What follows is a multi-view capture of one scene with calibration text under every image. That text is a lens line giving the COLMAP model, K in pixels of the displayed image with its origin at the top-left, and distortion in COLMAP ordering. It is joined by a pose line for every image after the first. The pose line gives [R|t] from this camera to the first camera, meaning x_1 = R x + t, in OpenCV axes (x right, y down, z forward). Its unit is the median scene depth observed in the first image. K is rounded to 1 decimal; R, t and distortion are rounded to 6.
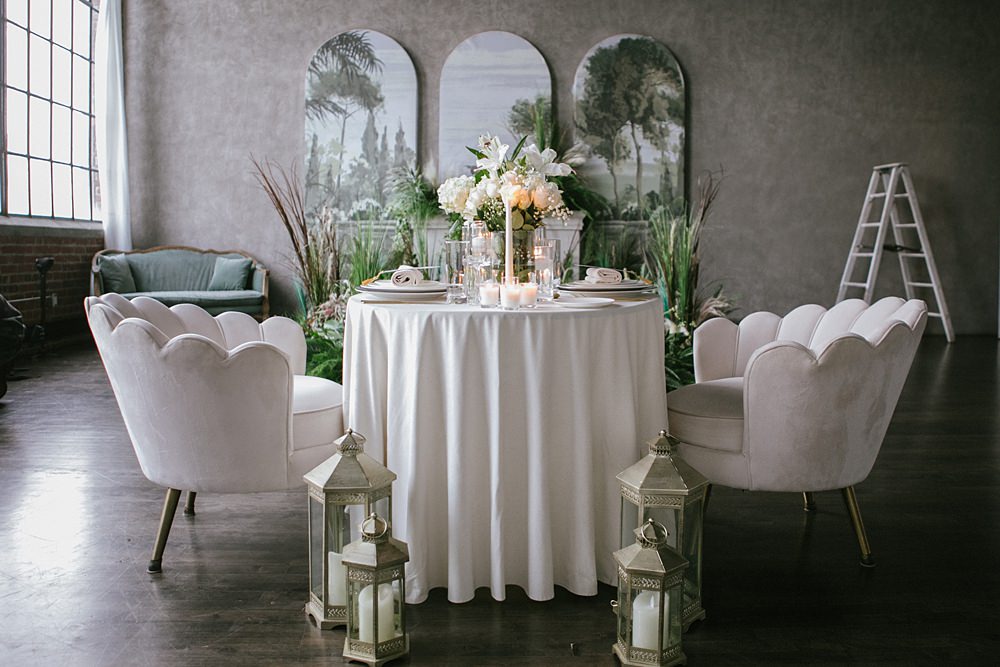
lens RADIAL K [[911.3, 0, 501.7], [0, 911.3, 266.1], [0, 0, 1]] dist [-0.100937, 0.021101]
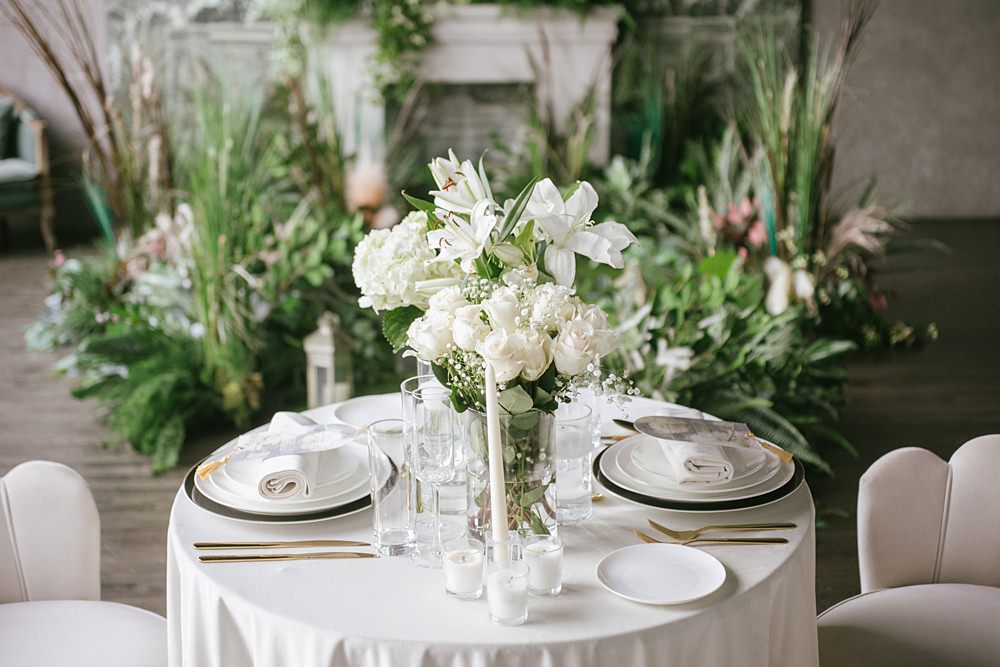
lens RADIAL K [[1478.0, 0, 482.7], [0, 1478.0, 334.2], [0, 0, 1]] dist [0.028722, 0.019571]
pose [[0.999825, -0.015844, 0.009925, -0.002847], [0.012890, 0.968690, 0.247938, -0.088795], [-0.013542, -0.247767, 0.968725, 0.089045]]
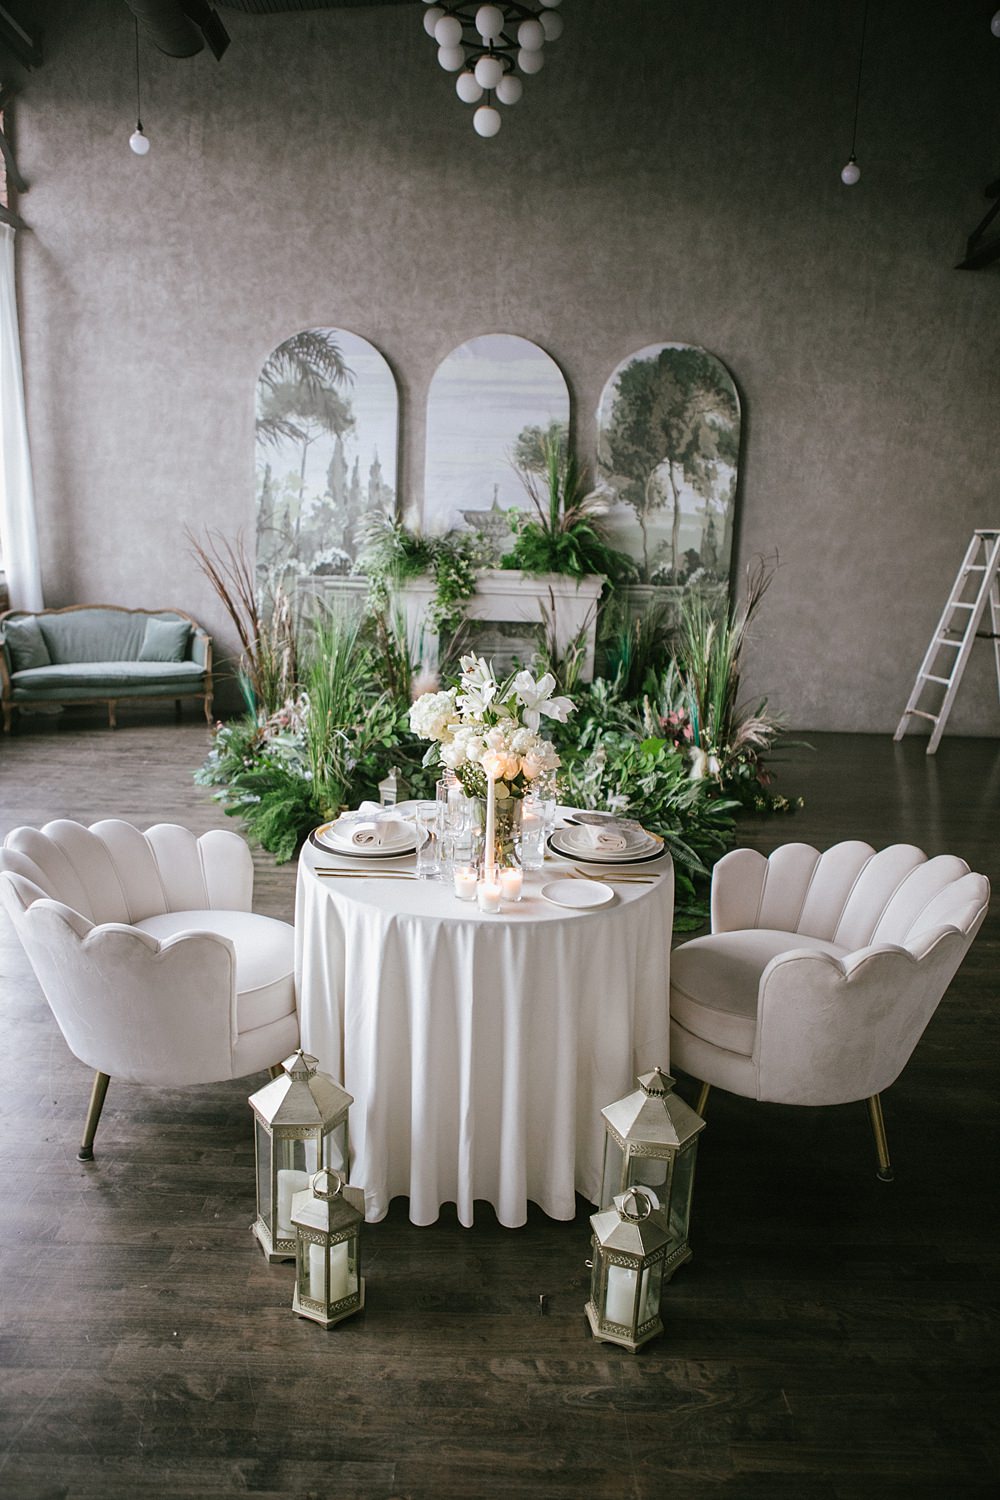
lens RADIAL K [[1125.9, 0, 479.7], [0, 1125.9, 758.0], [0, 0, 1]] dist [-0.086128, 0.006993]
pose [[0.999300, 0.032645, -0.018273, 0.004785], [-0.028397, 0.979865, 0.197631, -0.092180], [0.024357, -0.196973, 0.980106, -0.000592]]
